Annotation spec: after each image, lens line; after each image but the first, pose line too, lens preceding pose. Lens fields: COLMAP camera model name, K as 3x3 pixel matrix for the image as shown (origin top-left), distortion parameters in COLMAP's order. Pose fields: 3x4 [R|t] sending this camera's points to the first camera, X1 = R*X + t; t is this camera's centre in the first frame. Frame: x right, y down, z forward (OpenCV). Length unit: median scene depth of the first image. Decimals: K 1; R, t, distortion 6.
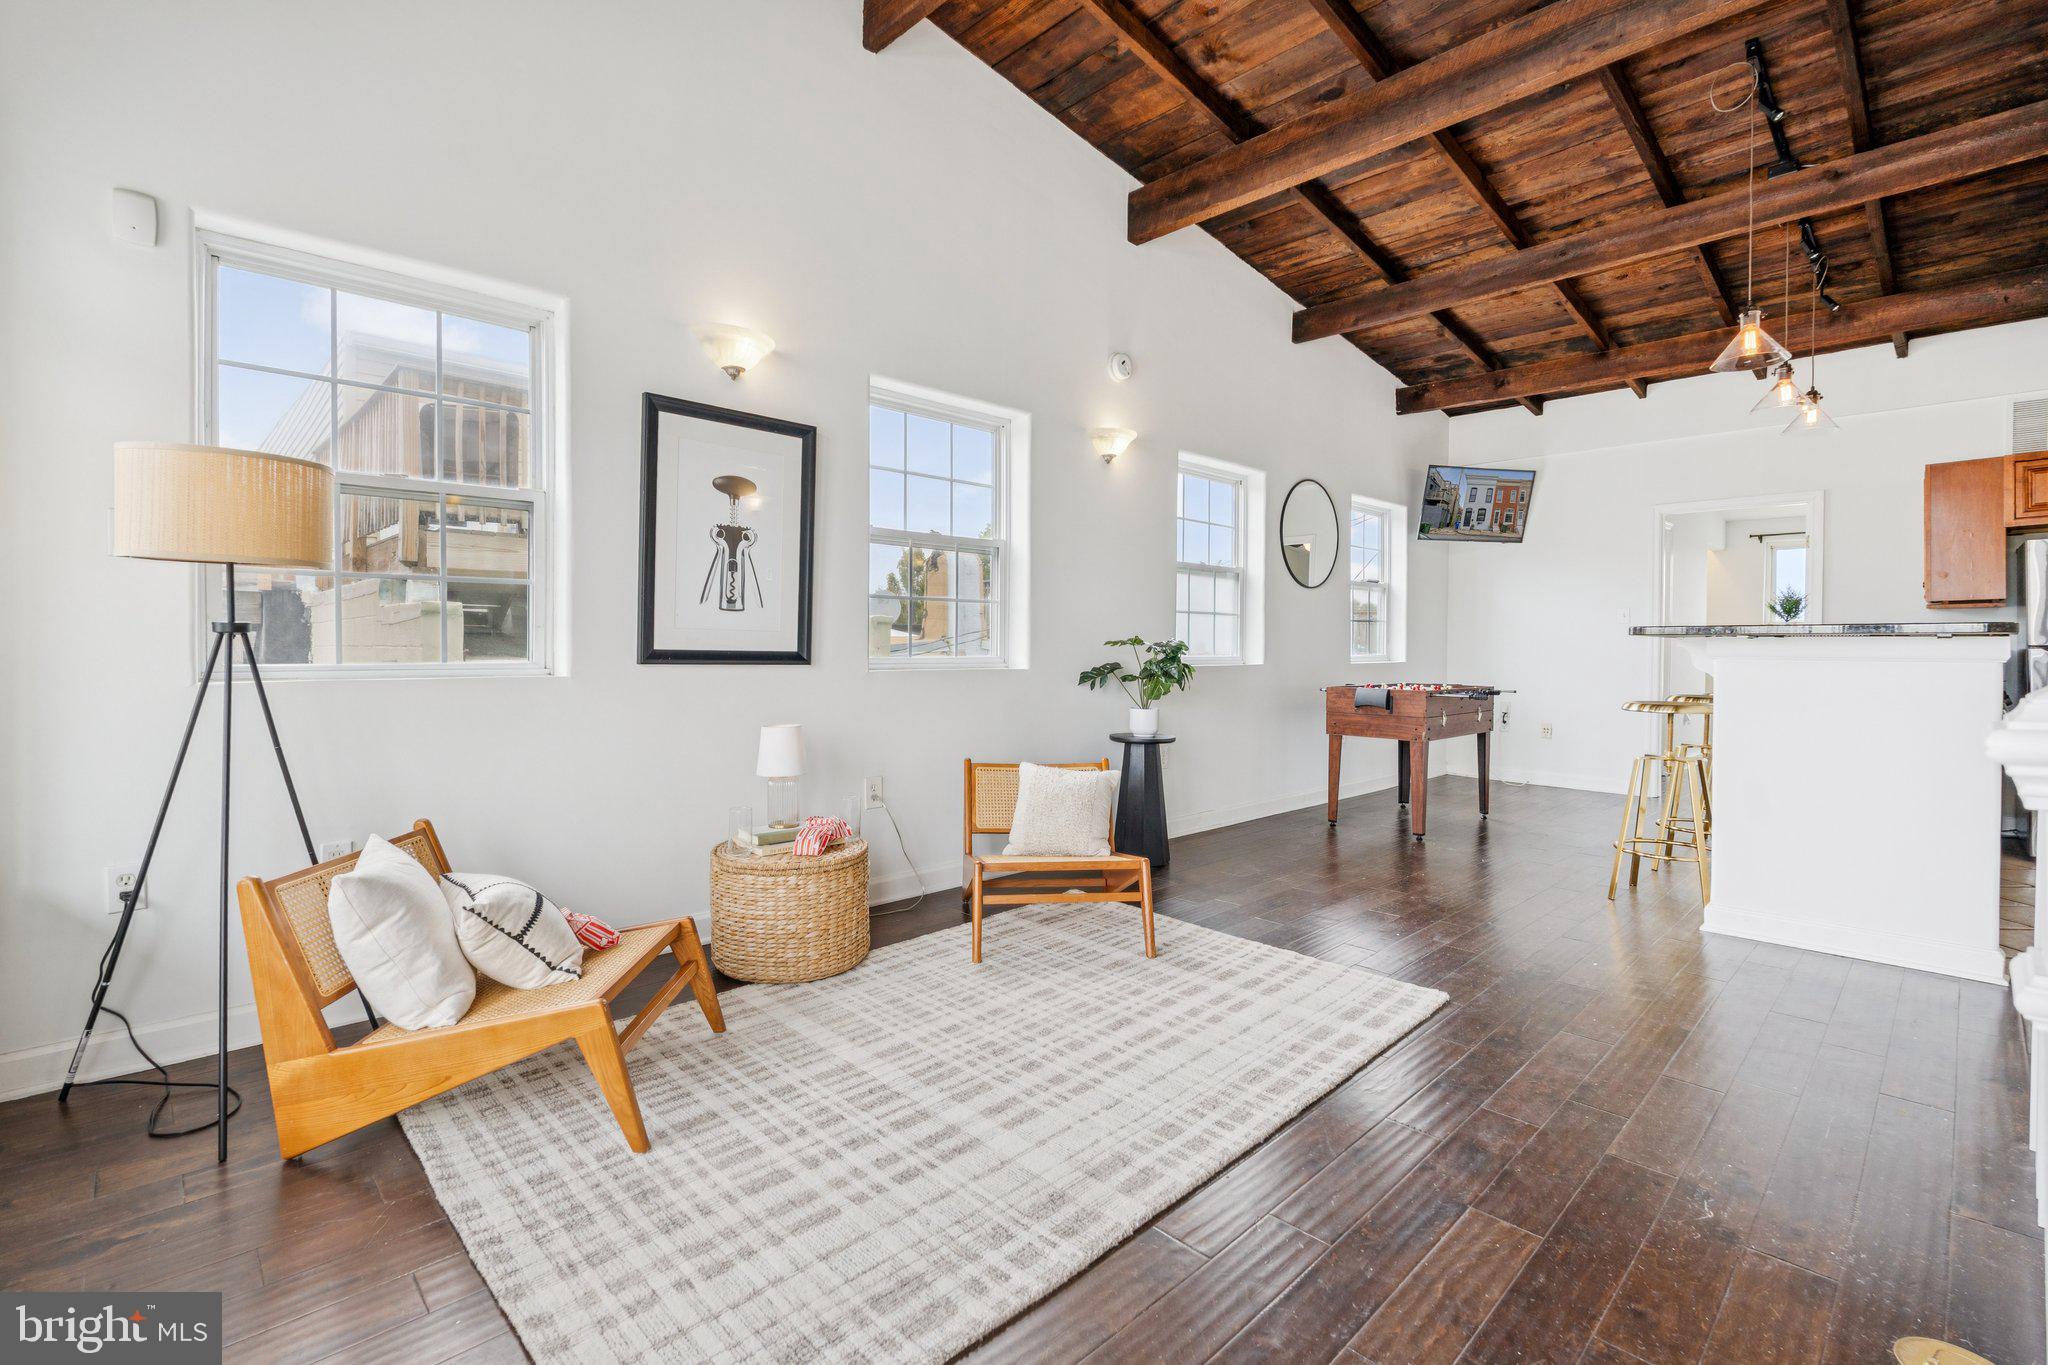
lens RADIAL K [[903.6, 0, 1029.4], [0, 903.6, 670.8], [0, 0, 1]] dist [0.002628, 0.000318]
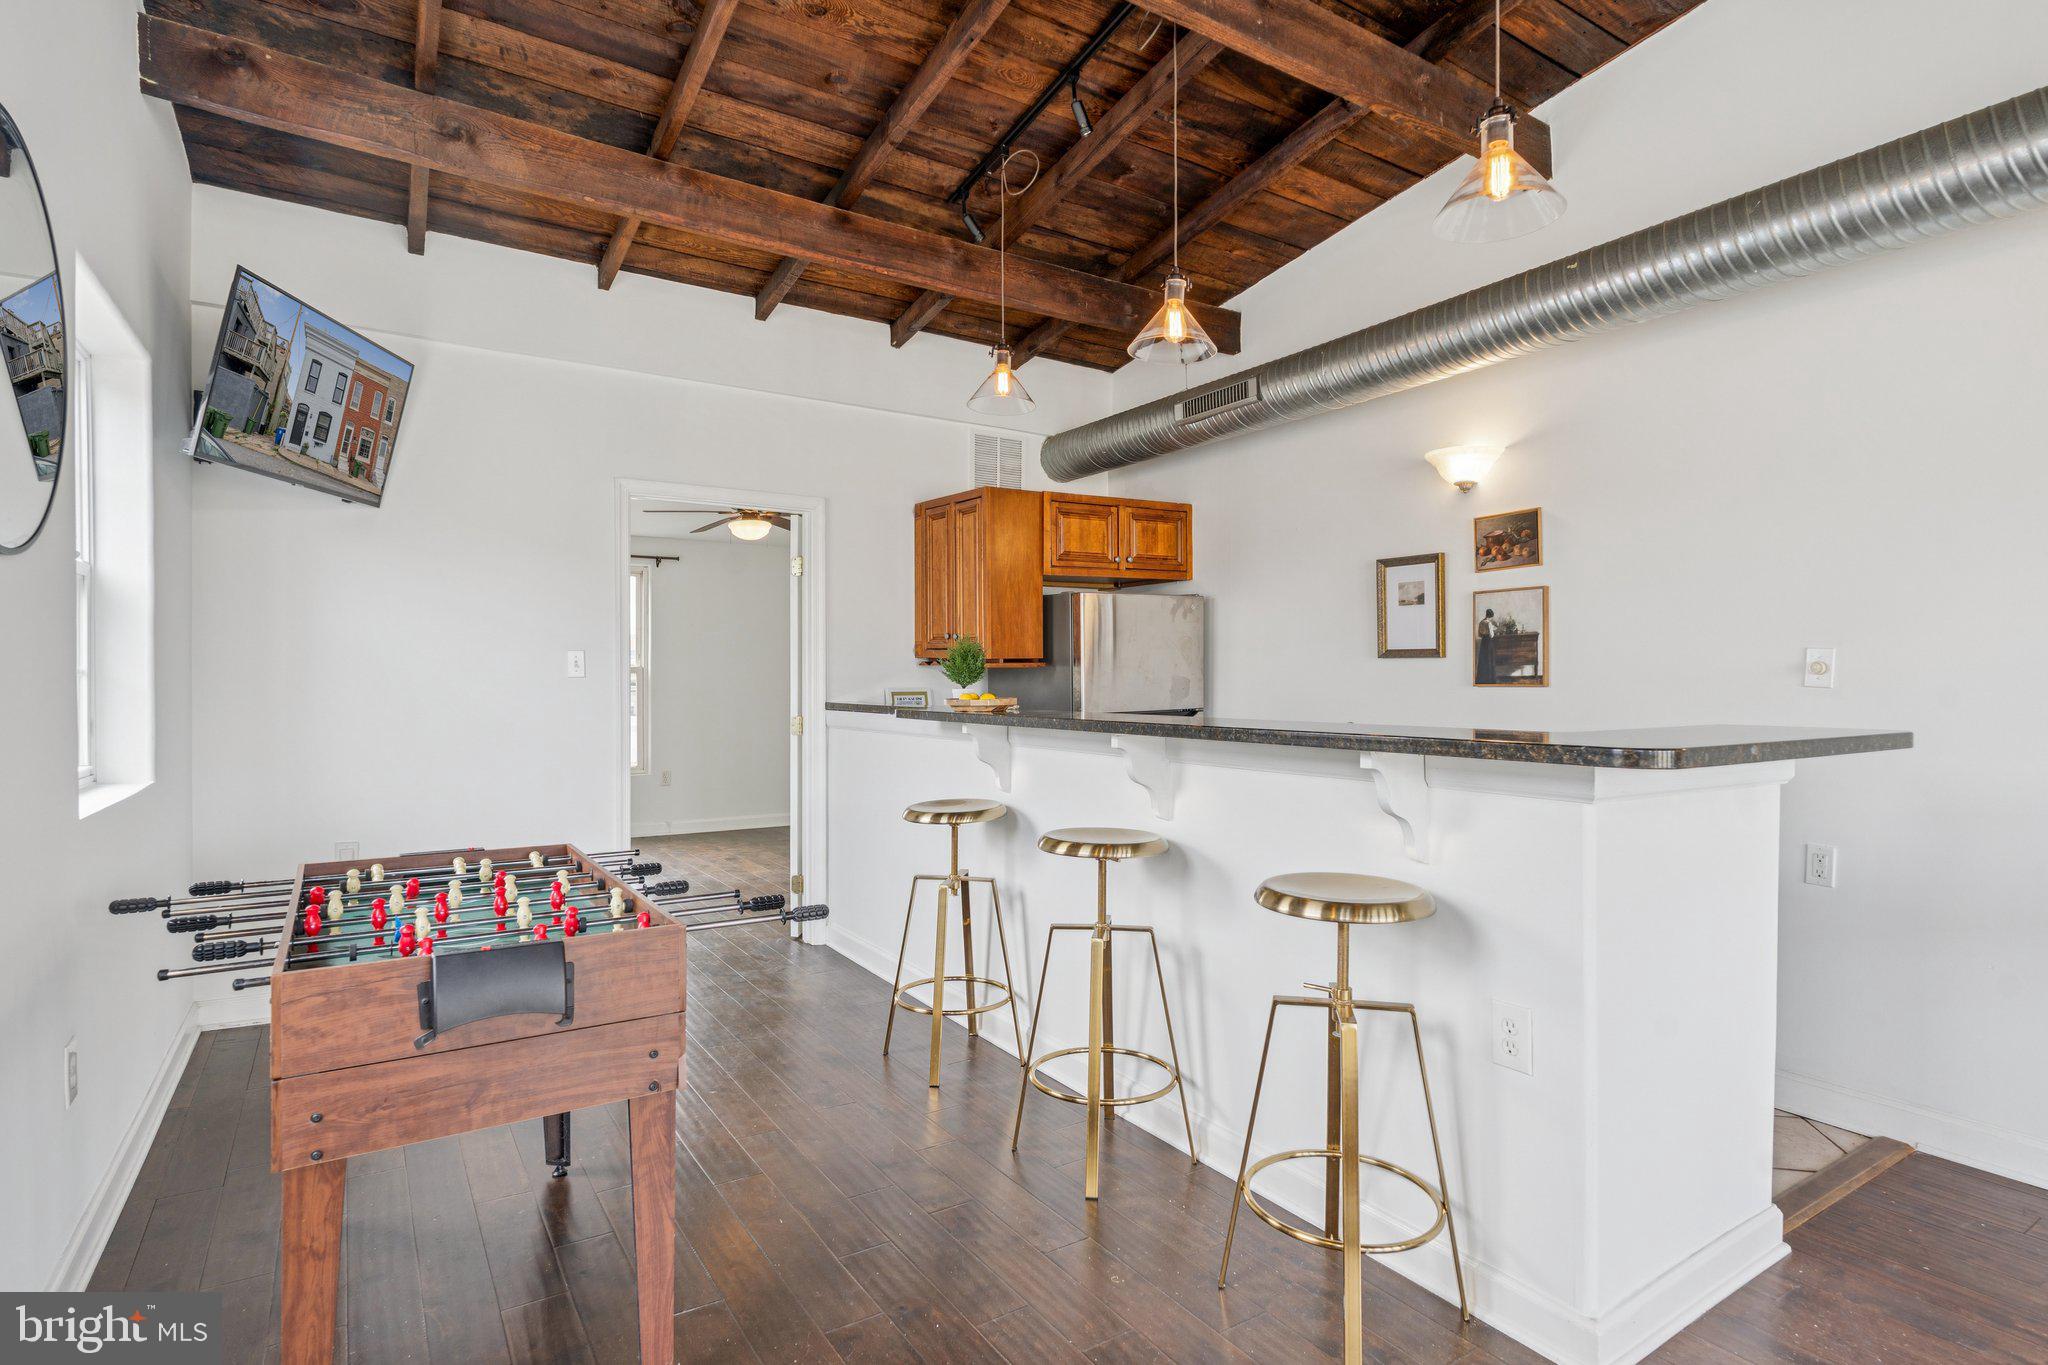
lens RADIAL K [[1037.1, 0, 1024.9], [0, 1037.1, 682.3], [0, 0, 1]] dist [-0.000693, -0.000290]
pose [[0.192065, 0.014860, 0.981270, 0.065486], [0.001859, 0.999878, -0.015505, -0.037563], [-0.981380, 0.004802, 0.192014, 0.561529]]
